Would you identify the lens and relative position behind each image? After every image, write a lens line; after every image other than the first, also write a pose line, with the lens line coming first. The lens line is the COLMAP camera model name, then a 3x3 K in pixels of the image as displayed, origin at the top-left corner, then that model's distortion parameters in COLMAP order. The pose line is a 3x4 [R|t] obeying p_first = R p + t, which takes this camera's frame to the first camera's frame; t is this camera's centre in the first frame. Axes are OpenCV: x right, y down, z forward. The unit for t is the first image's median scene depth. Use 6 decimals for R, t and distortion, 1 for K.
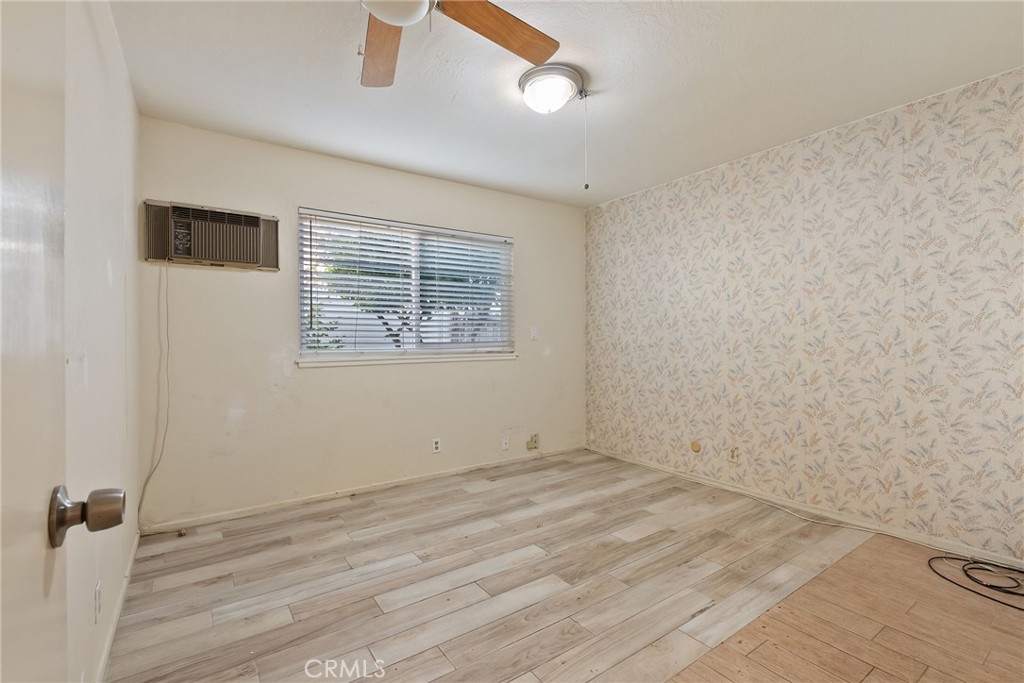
lens RADIAL K [[462.2, 0, 513.4], [0, 462.2, 335.9], [0, 0, 1]] dist [-0.011442, 0.002103]
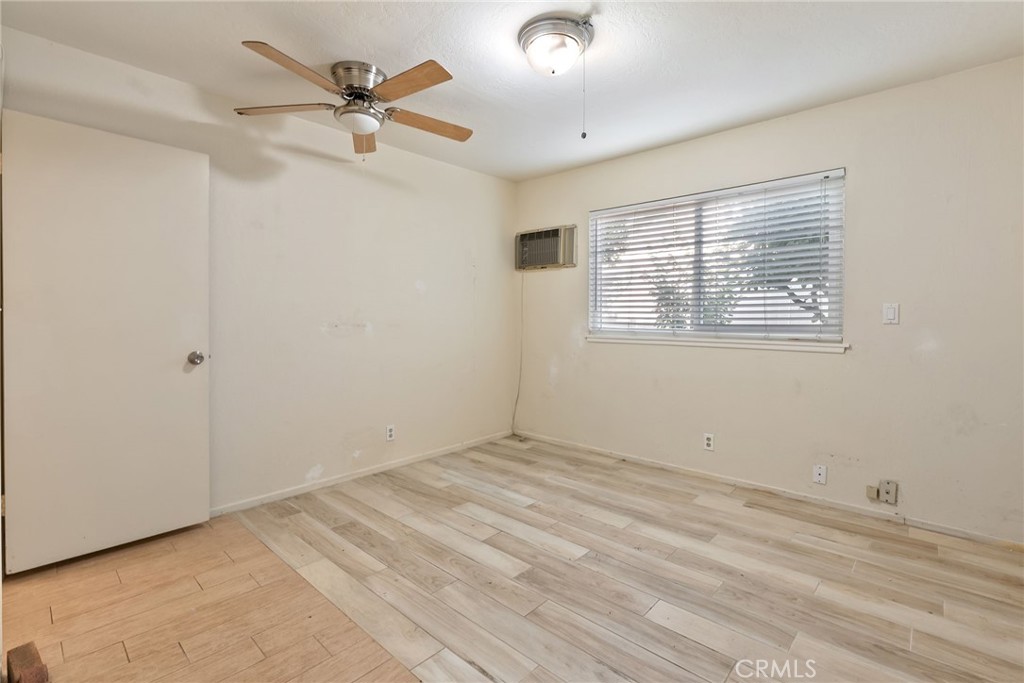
lens RADIAL K [[462.2, 0, 513.5], [0, 462.2, 317.0], [0, 0, 1]] dist [-0.011442, 0.002103]
pose [[0.218807, 0.006996, -0.975743, 0.801719], [0.000043, 0.999974, 0.007180, -0.006733], [0.975768, -0.001613, 0.218801, 0.598583]]
